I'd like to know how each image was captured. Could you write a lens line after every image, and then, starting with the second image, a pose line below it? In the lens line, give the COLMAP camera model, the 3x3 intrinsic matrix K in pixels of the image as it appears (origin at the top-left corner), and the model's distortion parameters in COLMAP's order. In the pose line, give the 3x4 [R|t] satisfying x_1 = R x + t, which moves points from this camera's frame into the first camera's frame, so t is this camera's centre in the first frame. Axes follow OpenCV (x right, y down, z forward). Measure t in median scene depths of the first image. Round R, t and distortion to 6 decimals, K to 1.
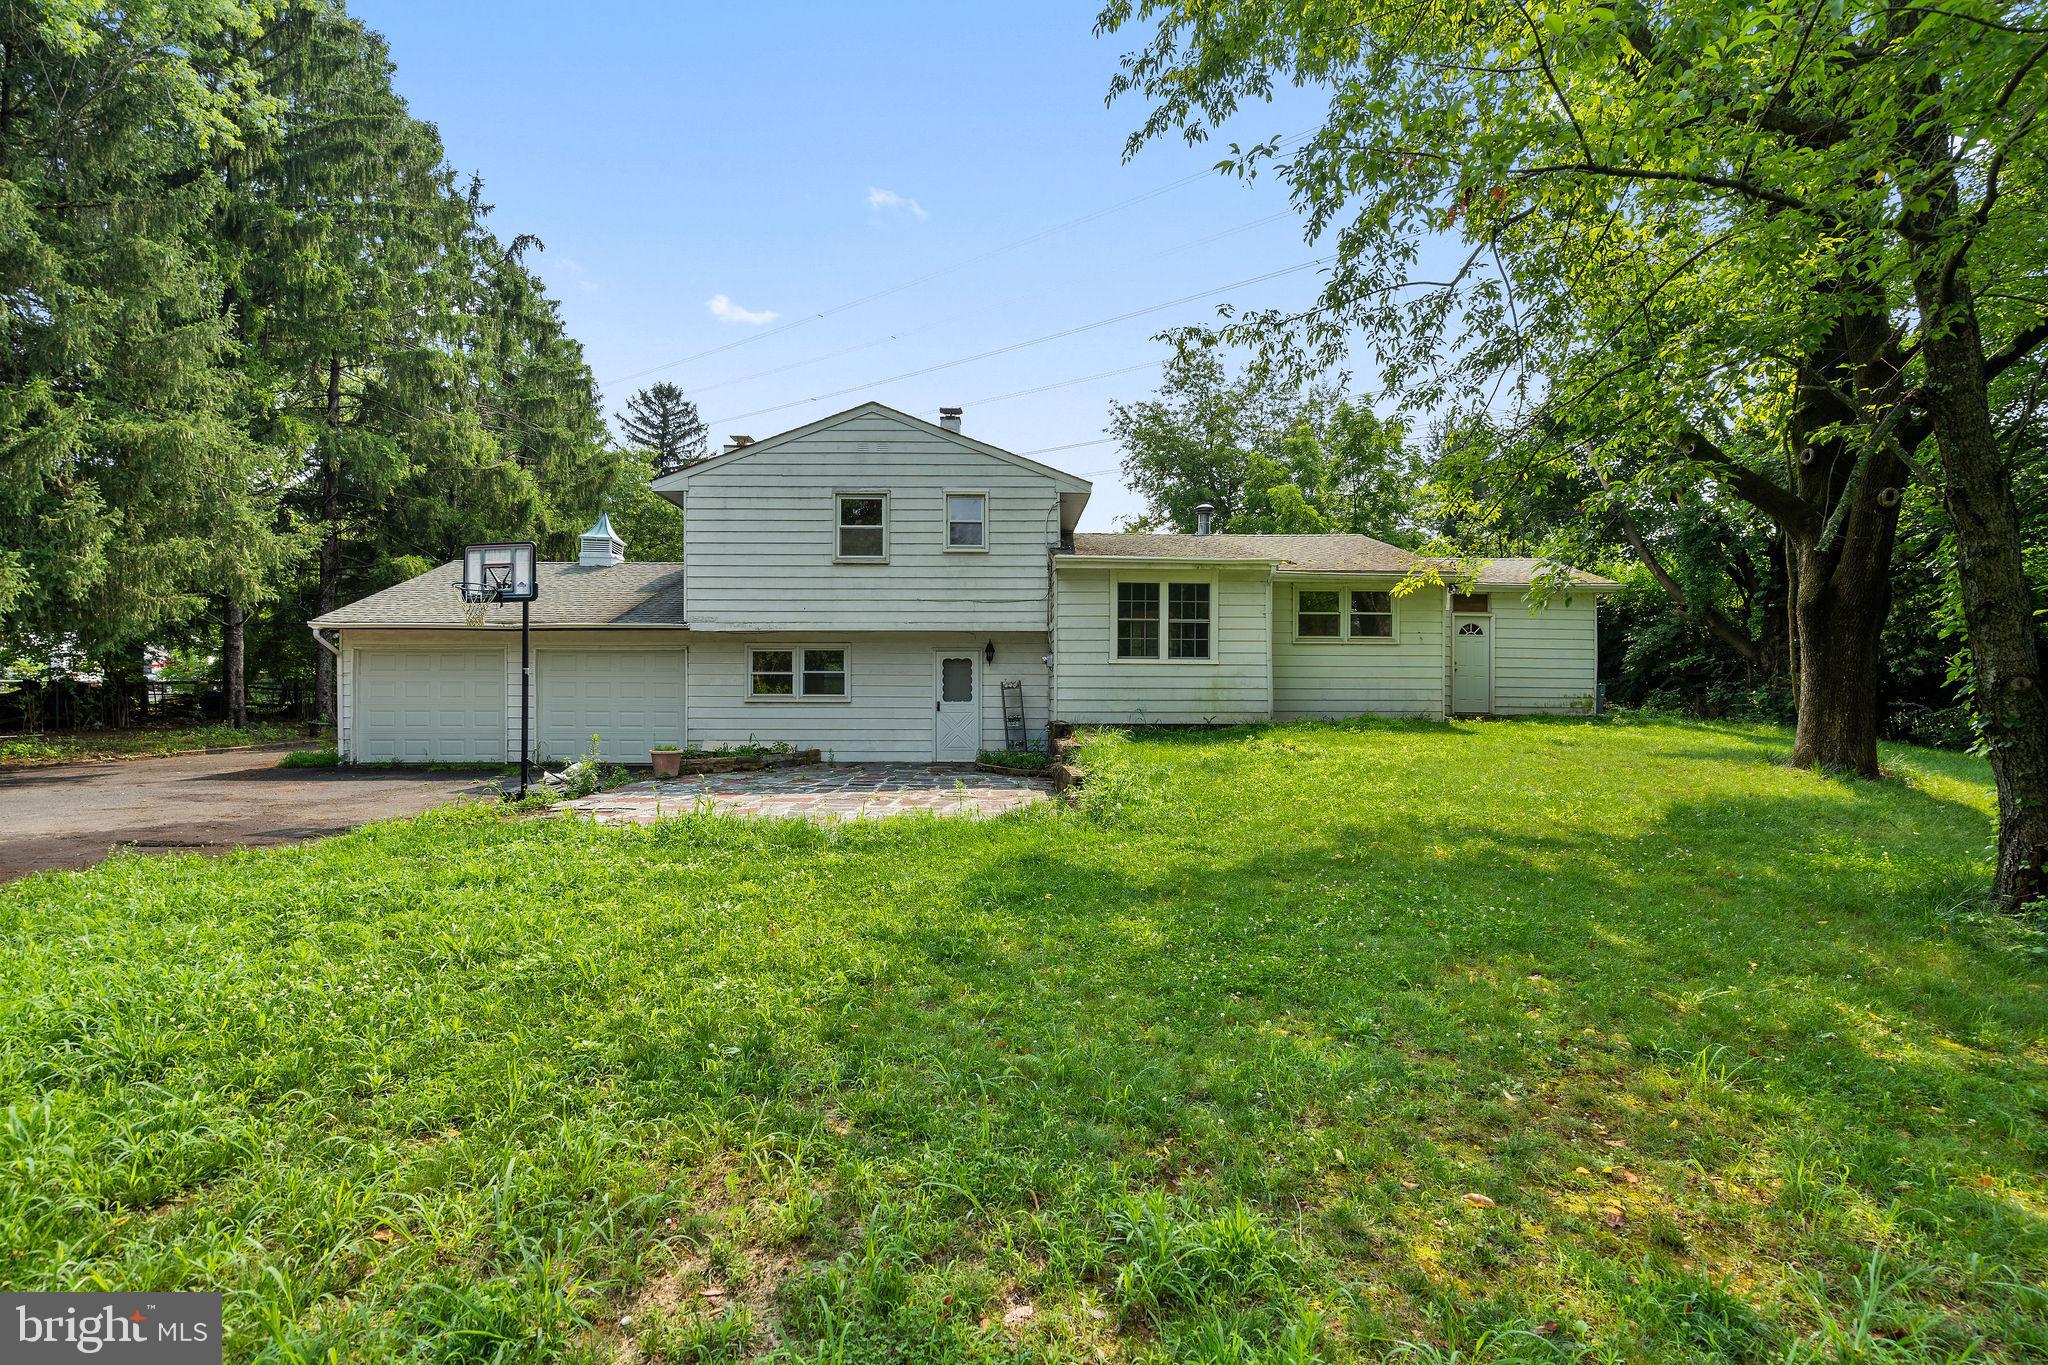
lens RADIAL K [[943.1, 0, 1016.5], [0, 943.1, 695.6], [0, 0, 1]] dist [0.000026, 0.000282]
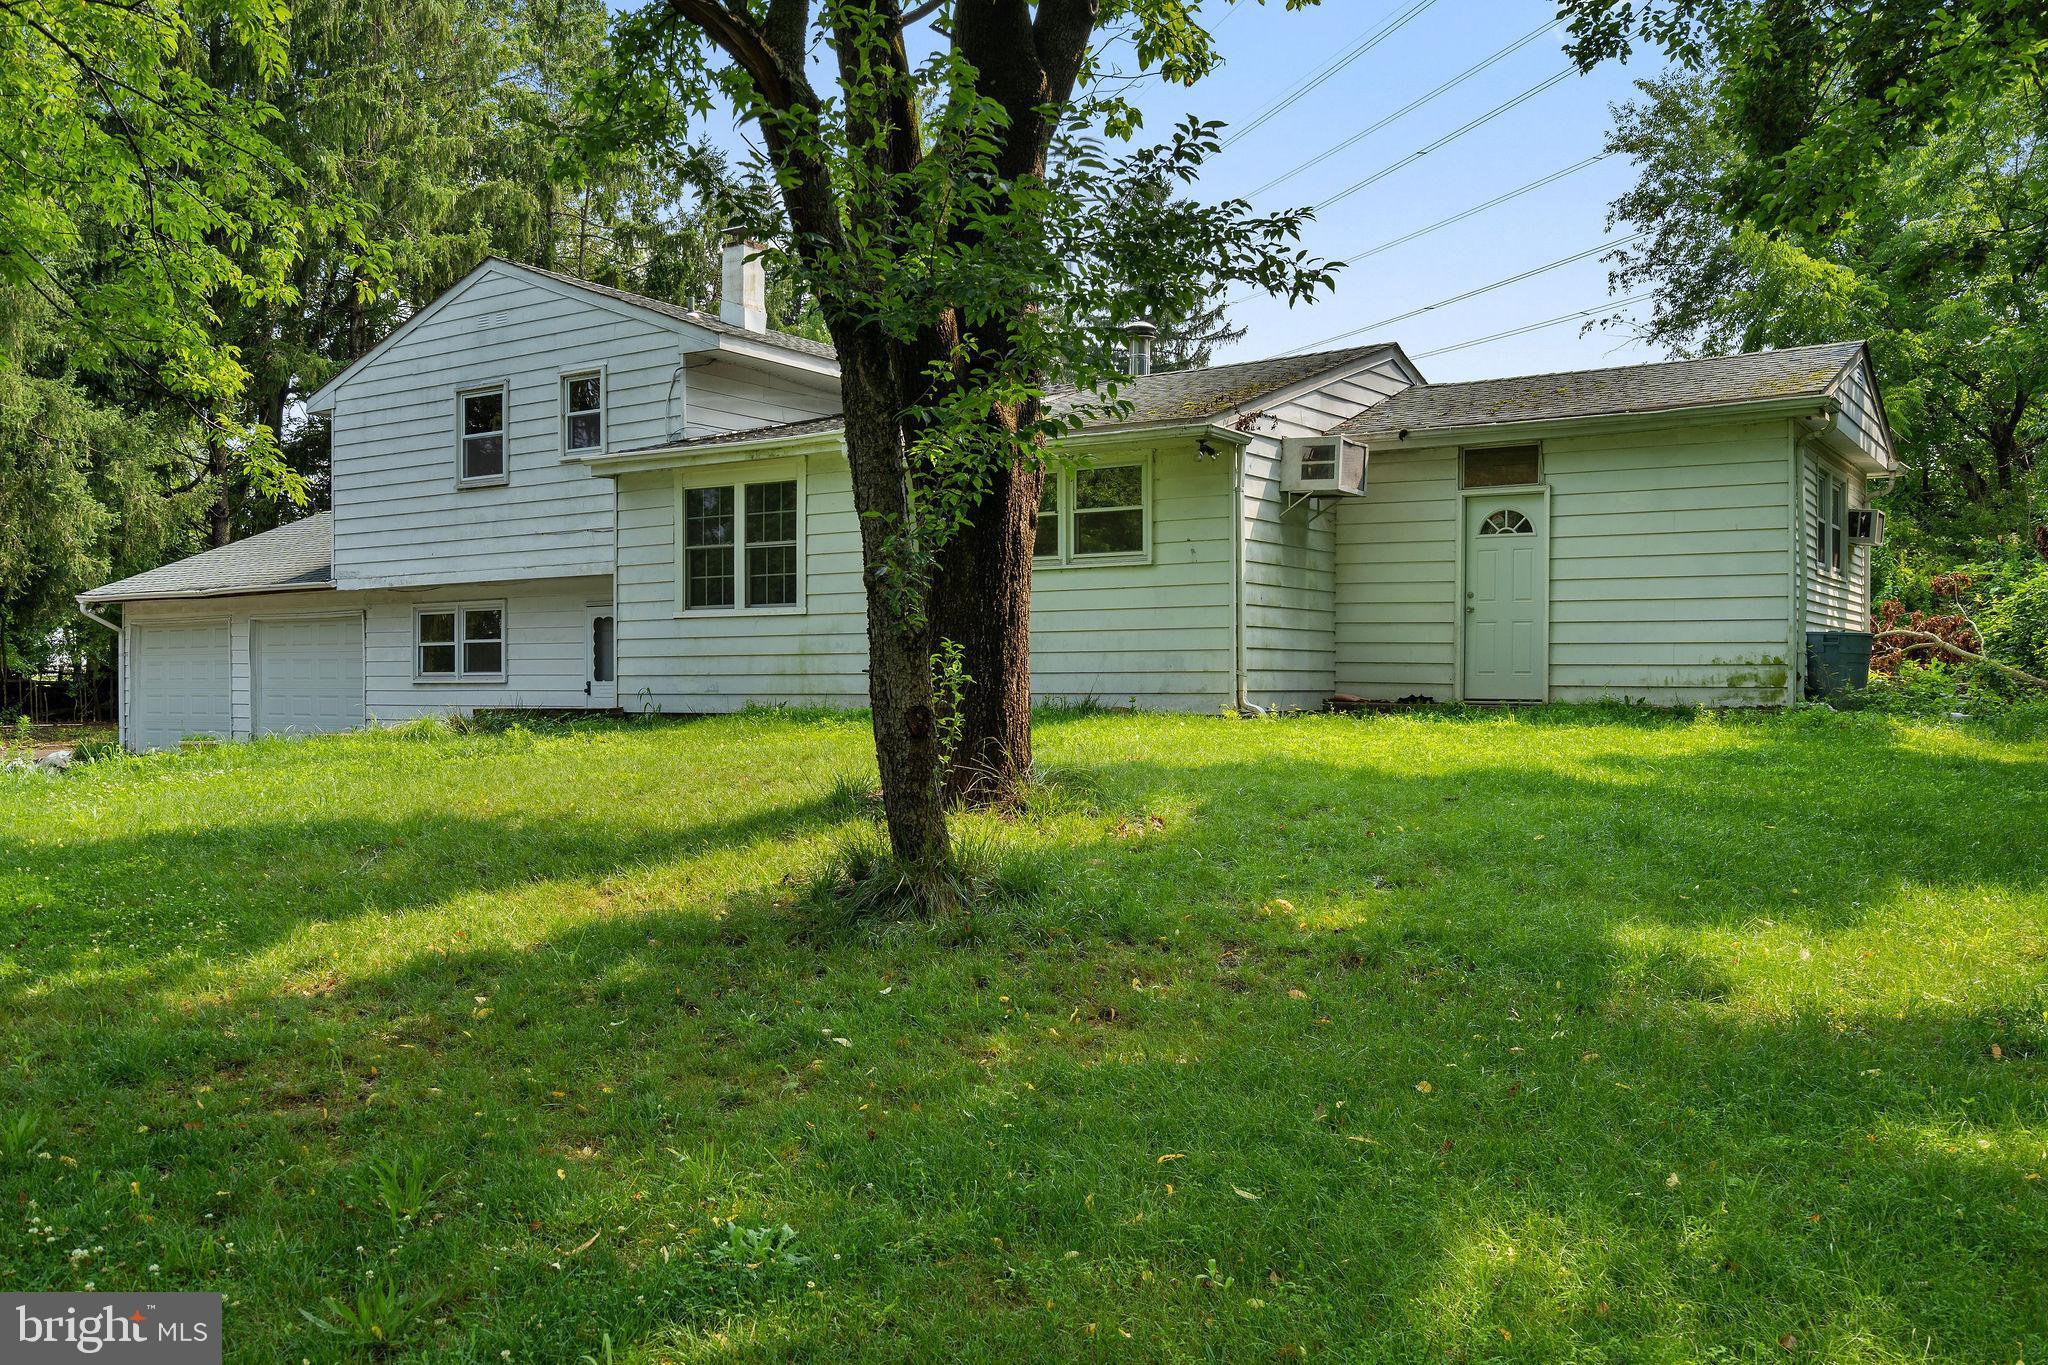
lens RADIAL K [[1632.6, 0, 1024.0], [0, 1632.6, 682.5], [0, 0, 1]] dist [0.041880, -0.003982]
pose [[0.818238, -0.005512, -0.574853, 0.877346], [0.005169, 0.999984, -0.002230, 0.011857], [0.574857, -0.001147, 0.818253, 0.224580]]
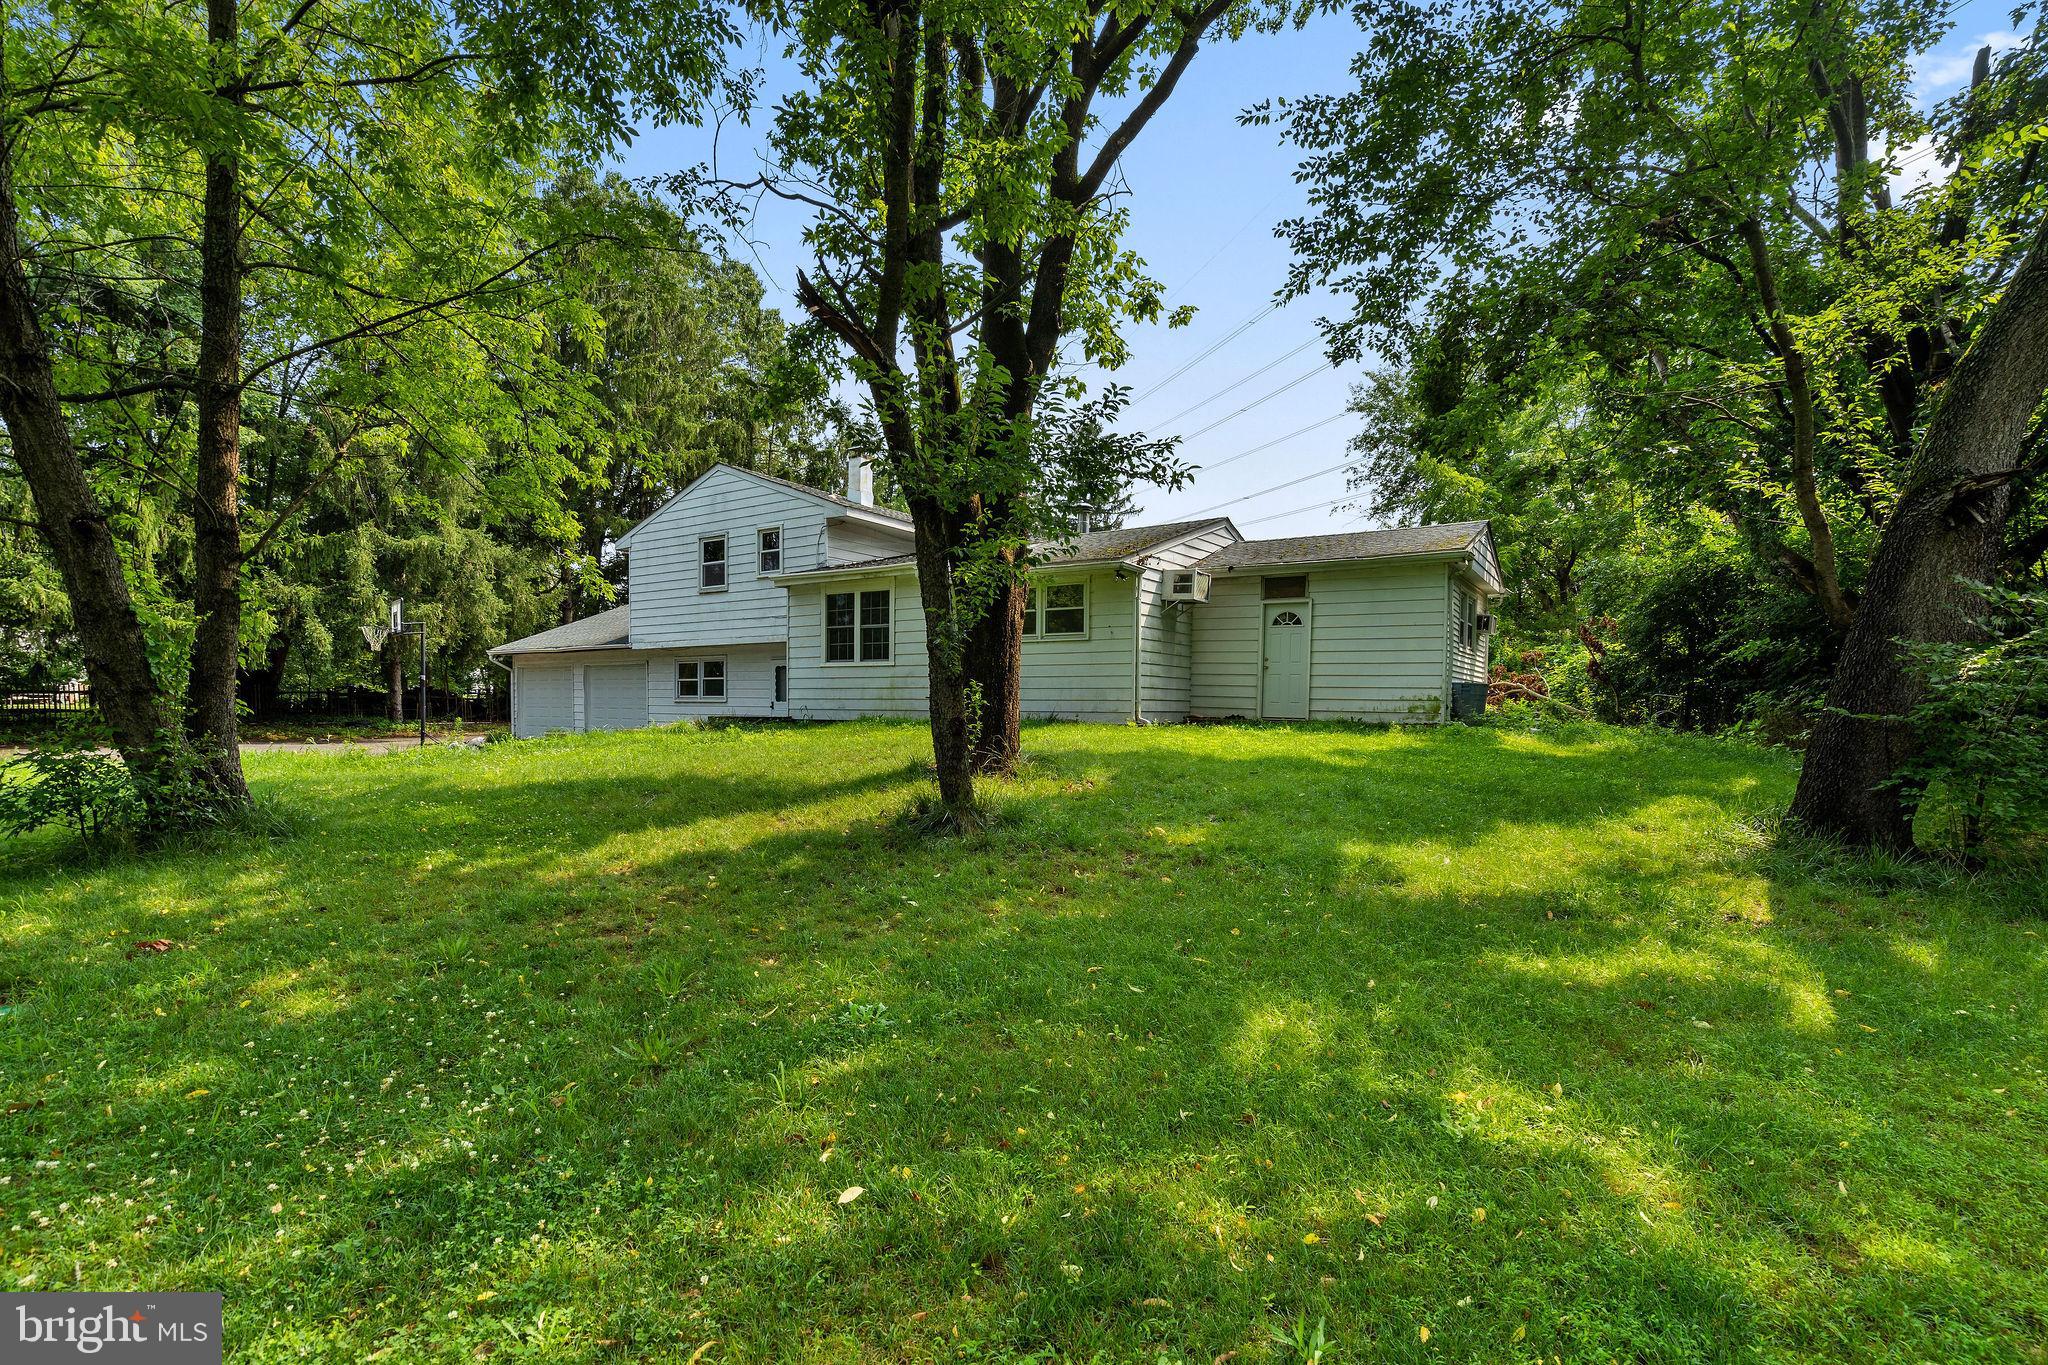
lens RADIAL K [[943.1, 0, 1016.5], [0, 943.1, 695.6], [0, 0, 1]] dist [0.000026, 0.000282]
pose [[0.818829, -0.002423, -0.574032, 0.891239], [-0.006889, 0.999878, -0.014047, 0.013382], [0.573996, 0.015457, 0.818713, 0.203855]]
